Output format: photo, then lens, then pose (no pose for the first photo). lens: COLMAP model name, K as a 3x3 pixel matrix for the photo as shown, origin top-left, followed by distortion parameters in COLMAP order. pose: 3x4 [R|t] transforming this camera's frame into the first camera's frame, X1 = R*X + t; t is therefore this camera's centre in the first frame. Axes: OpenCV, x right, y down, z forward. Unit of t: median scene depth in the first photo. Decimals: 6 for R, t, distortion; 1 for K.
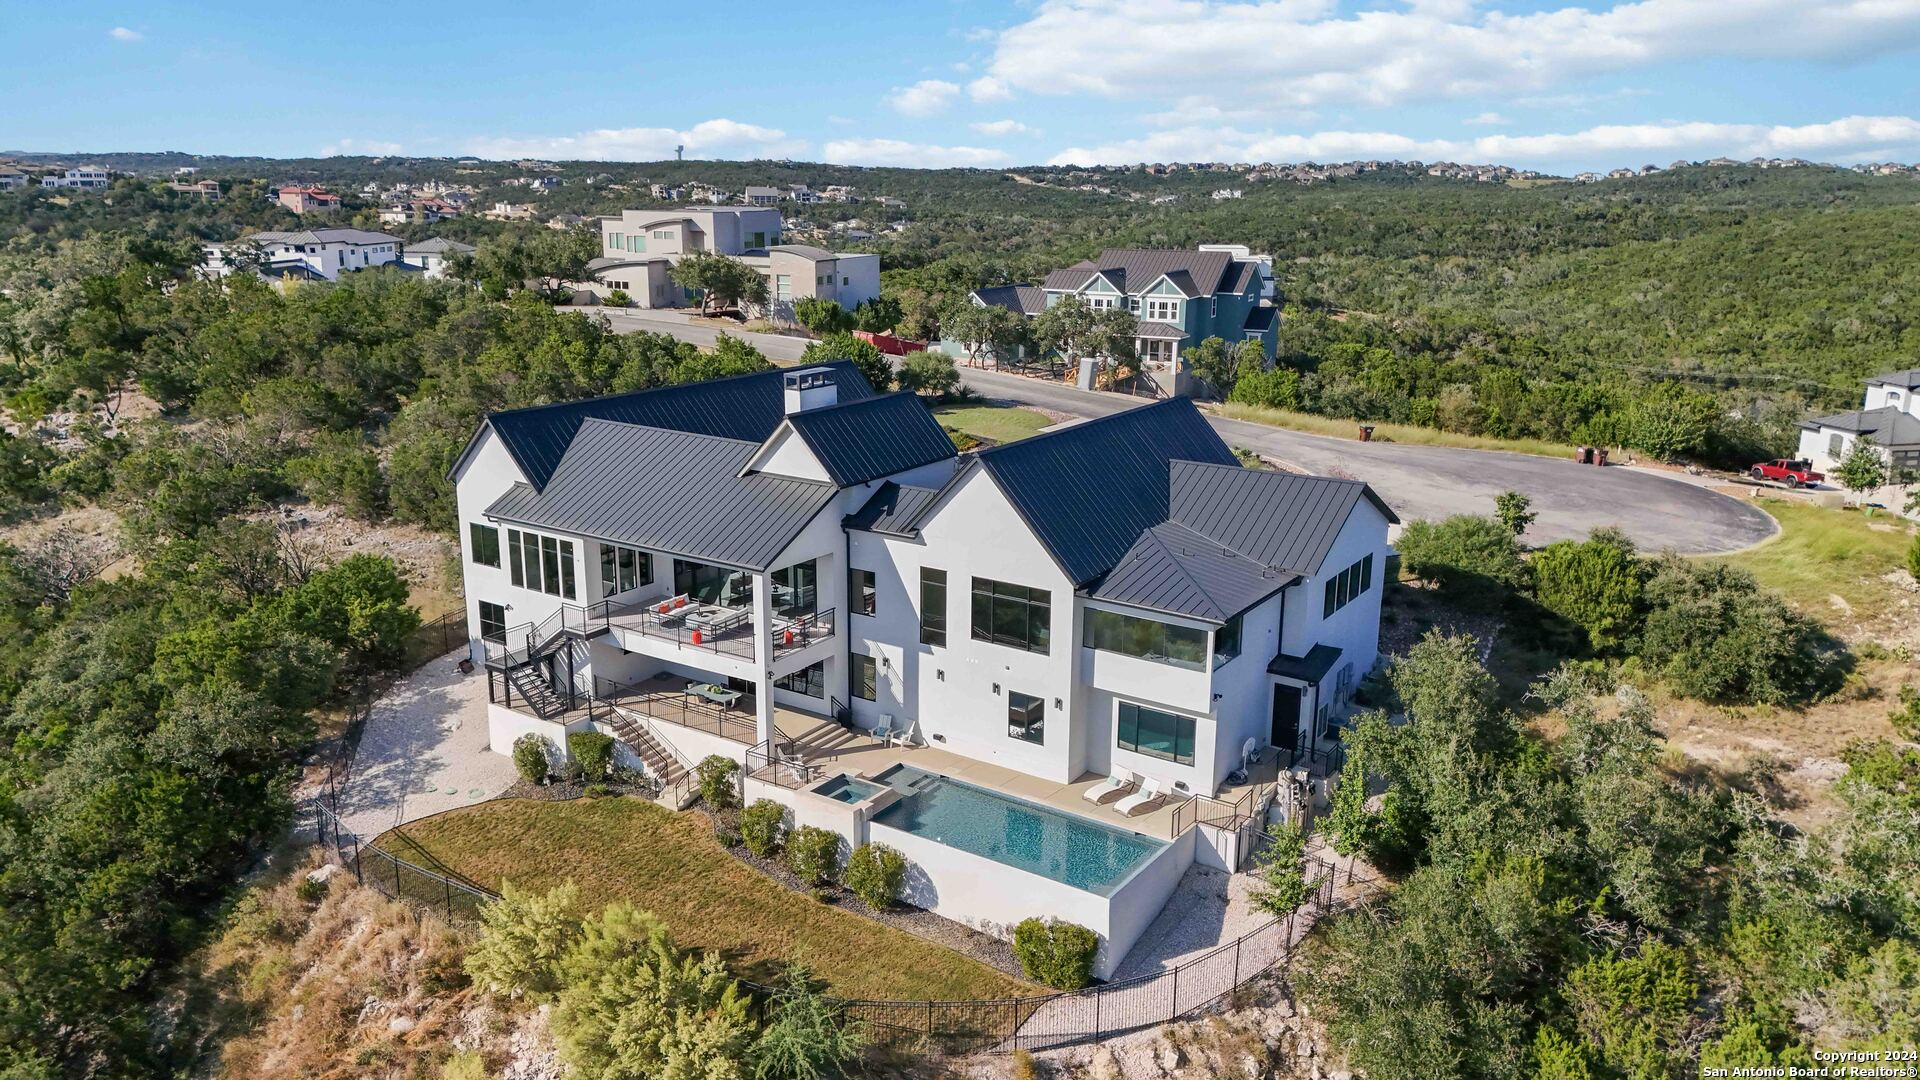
lens RADIAL K [[1361.9, 0, 928.4], [0, 1361.9, 664.5], [0, 0, 1]] dist [0.034024, -0.002854]
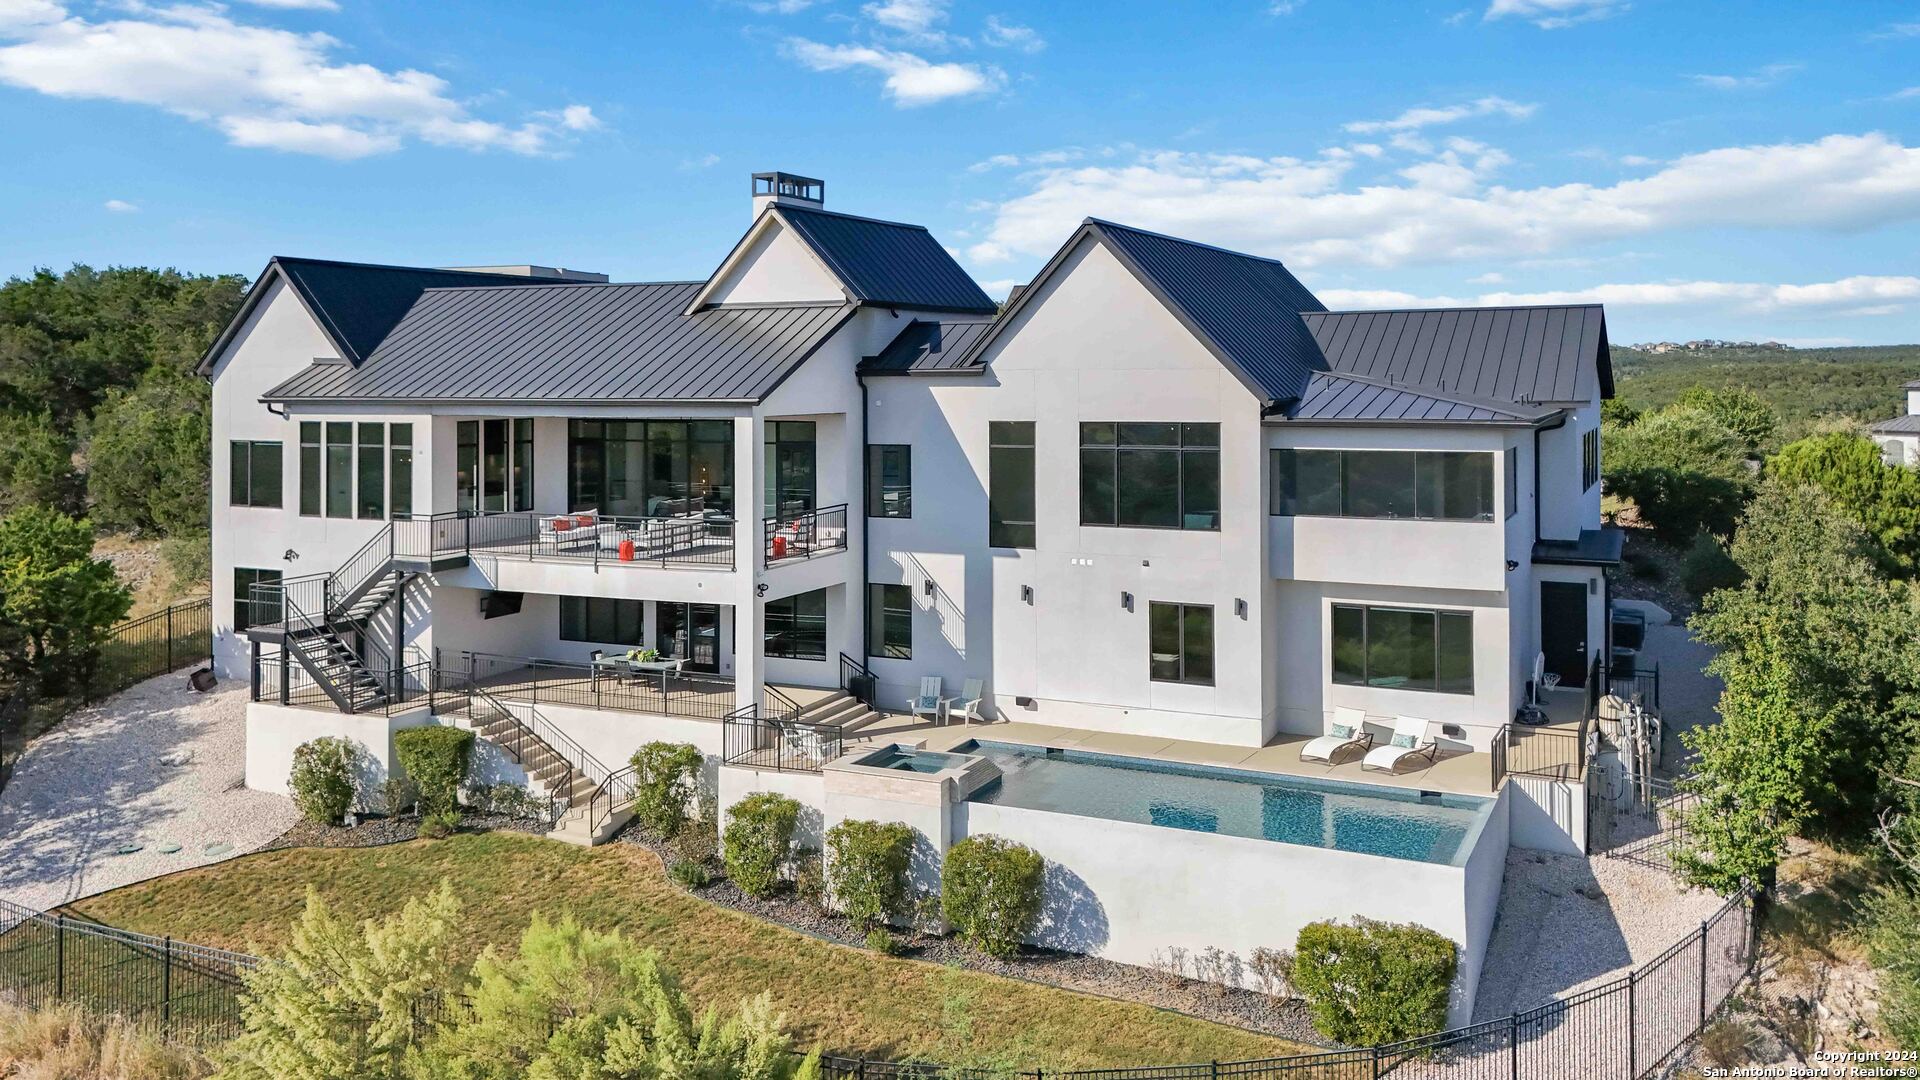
lens RADIAL K [[1530.6, 0, 958.3], [0, 1530.6, 468.7], [0, 0, 1]] dist [0.024442, 0.004050]
pose [[0.988078, -0.019408, 0.152724, -0.126071], [0.060145, 0.961847, -0.266895, 0.135298], [-0.141717, 0.272899, 0.951547, 0.315633]]
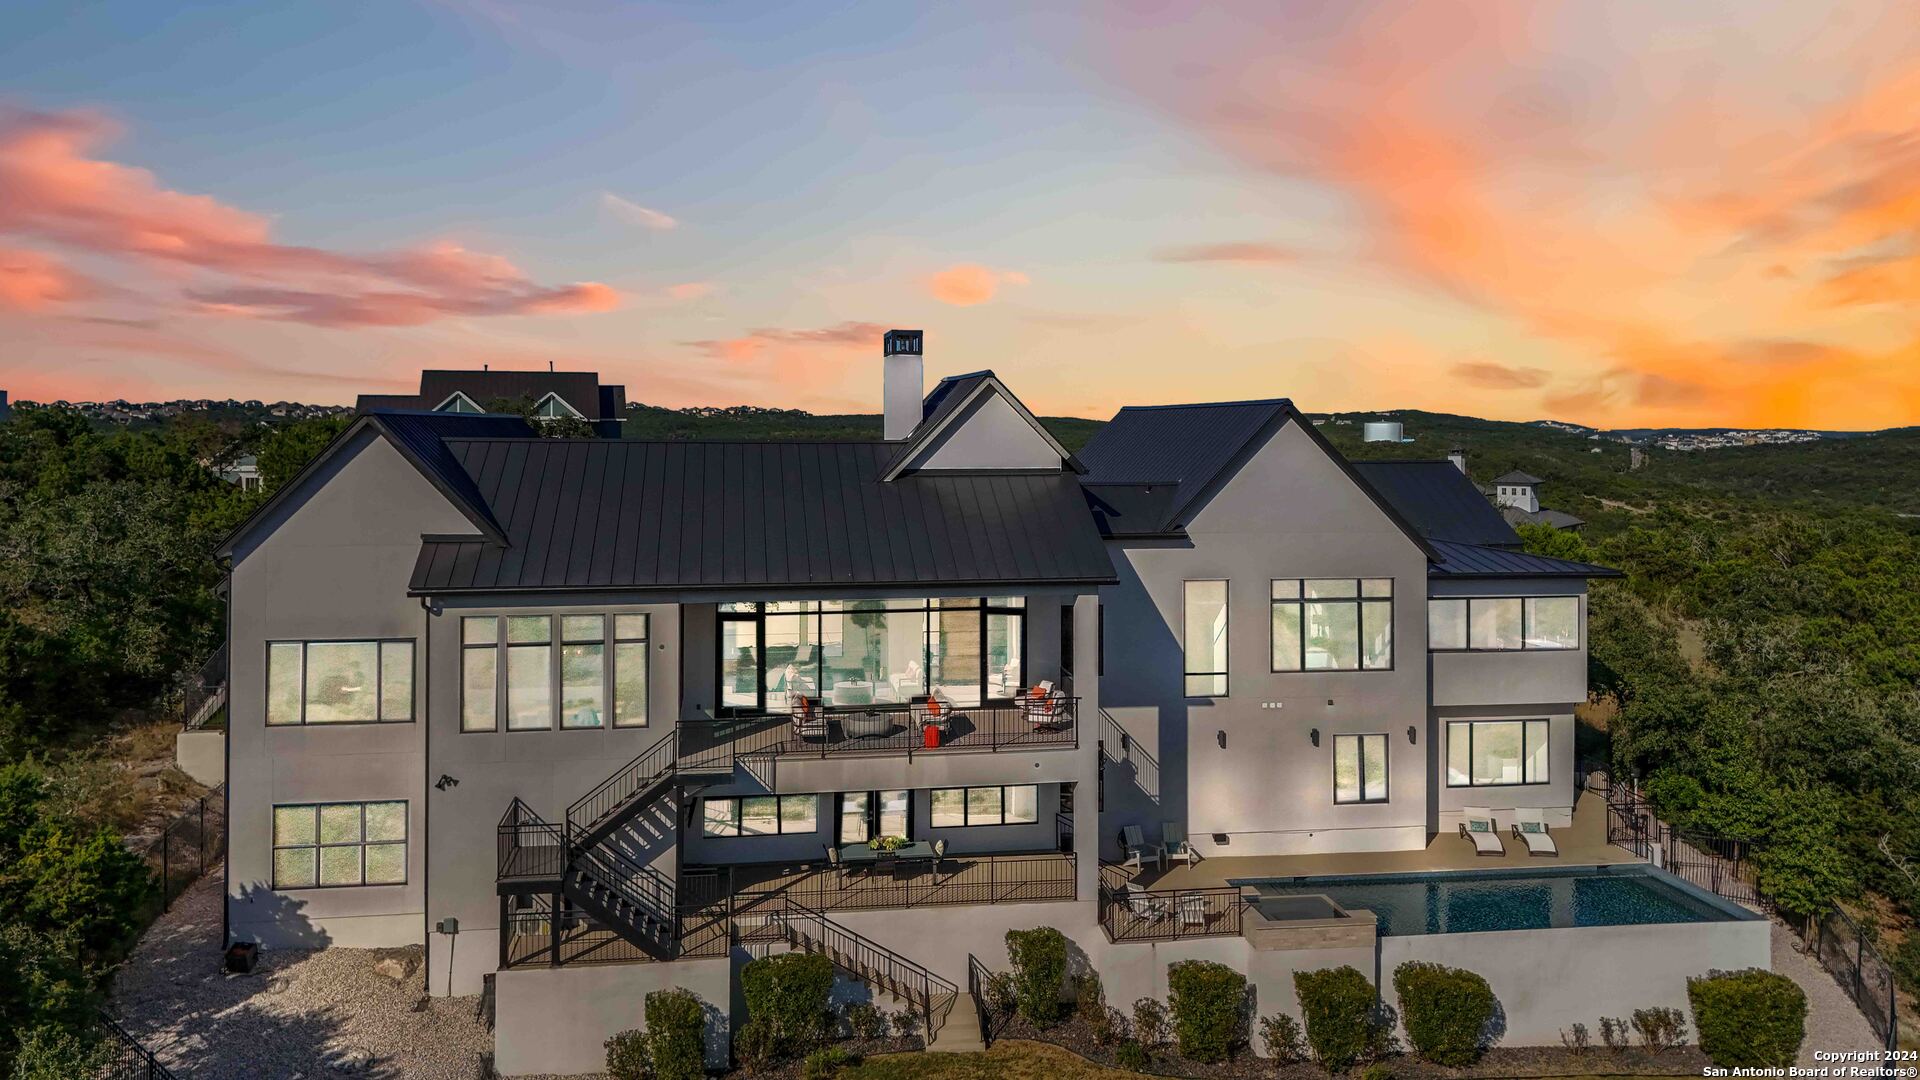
lens RADIAL K [[1578.8, 0, 983.4], [0, 1578.8, 408.7], [0, 0, 1]] dist [0.024451, 0.001334]
pose [[0.732903, 0.004516, 0.680318, -0.611321], [0.234851, 0.936829, -0.259224, 0.030243], [-0.638512, 0.349759, 0.685544, 0.464328]]
